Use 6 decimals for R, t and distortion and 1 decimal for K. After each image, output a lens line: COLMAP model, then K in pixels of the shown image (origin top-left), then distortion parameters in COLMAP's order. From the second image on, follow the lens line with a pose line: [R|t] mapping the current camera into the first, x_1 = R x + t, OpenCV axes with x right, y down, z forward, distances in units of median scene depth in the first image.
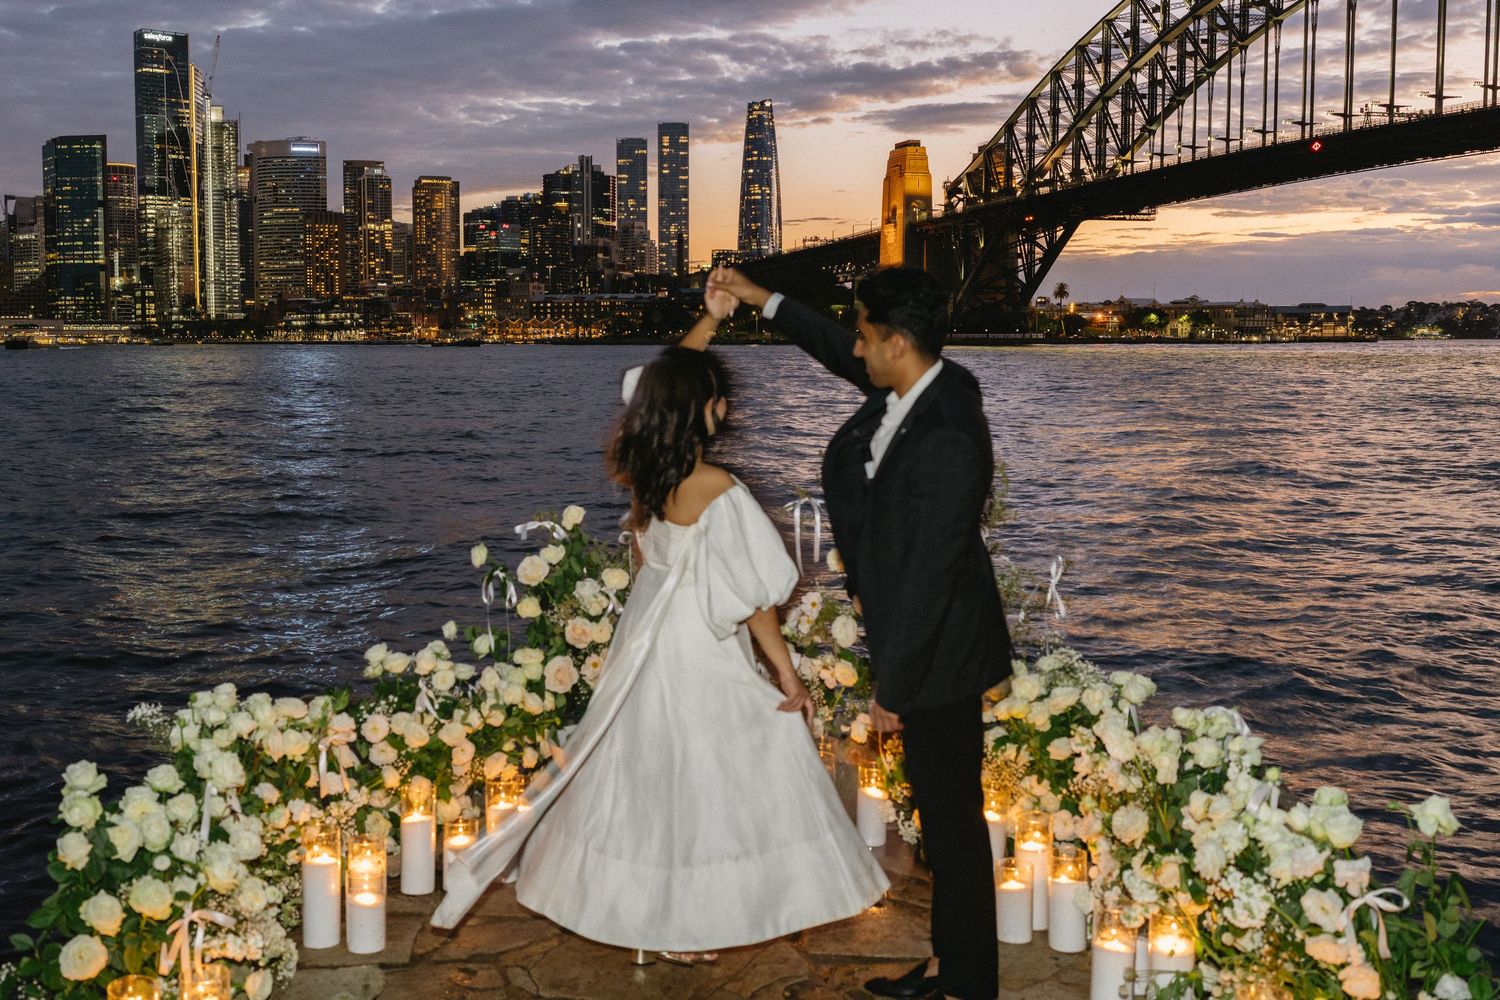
lens RADIAL K [[1780.1, 0, 652.9], [0, 1780.1, 455.7], [0, 0, 1]] dist [-0.012812, 0.035438]
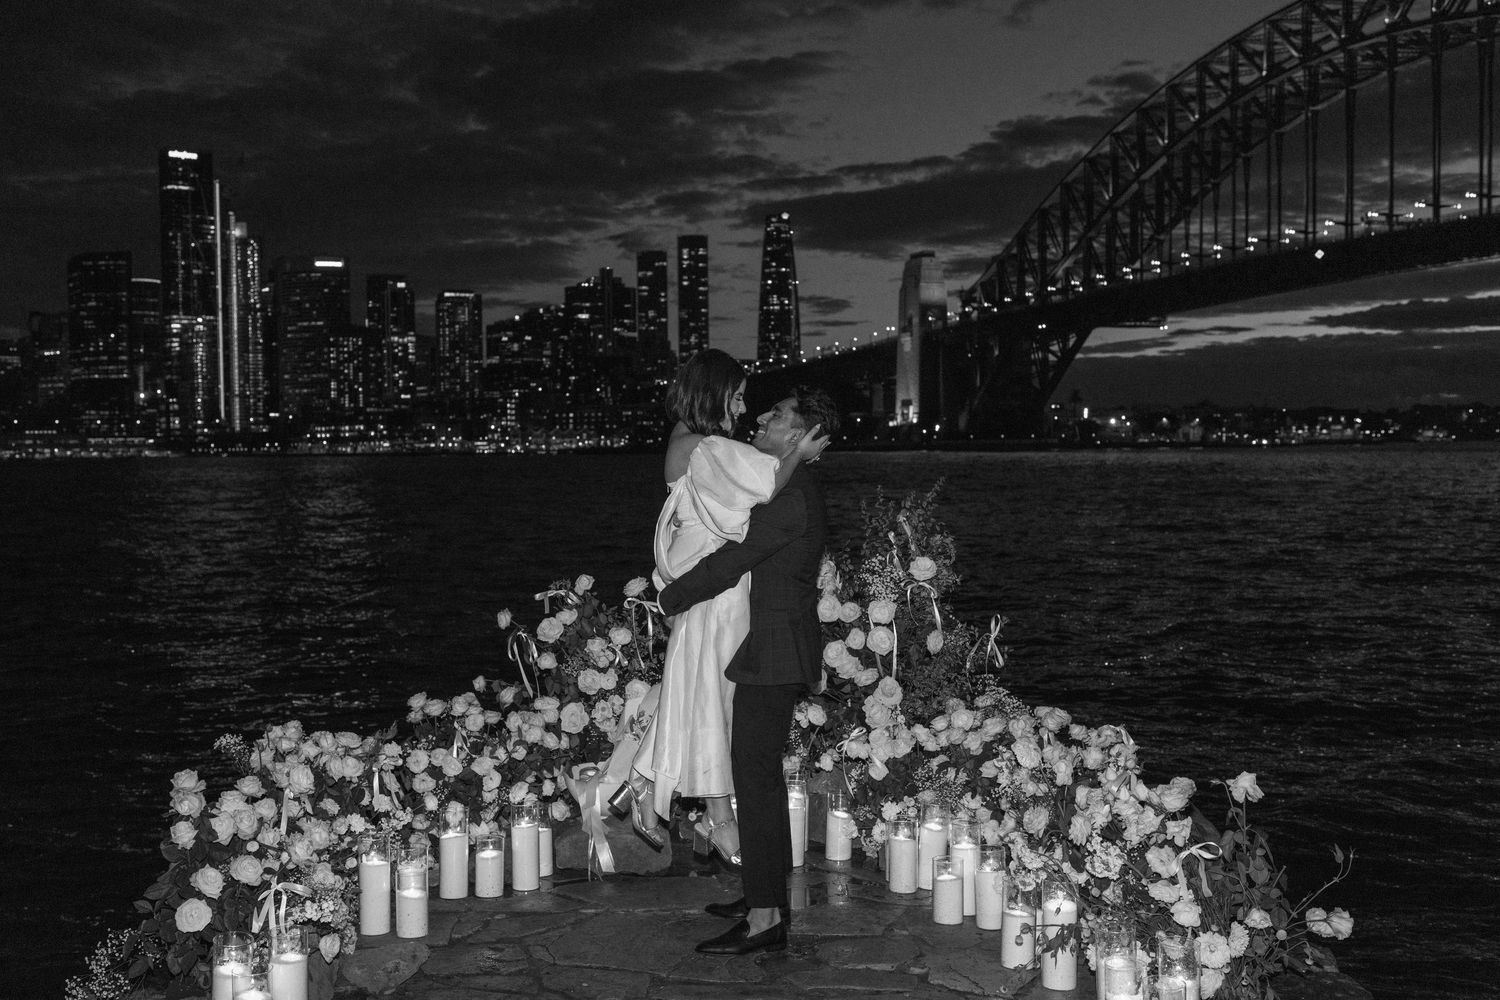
lens RADIAL K [[1924.2, 0, 730.8], [0, 1924.2, 500.7], [0, 0, 1]] dist [-0.005552, -0.007913]
pose [[0.999731, -0.009744, 0.021069, 0.026211], [0.010636, 0.999034, -0.042642, 0.034541], [-0.020633, 0.042855, 0.998868, -0.277979]]
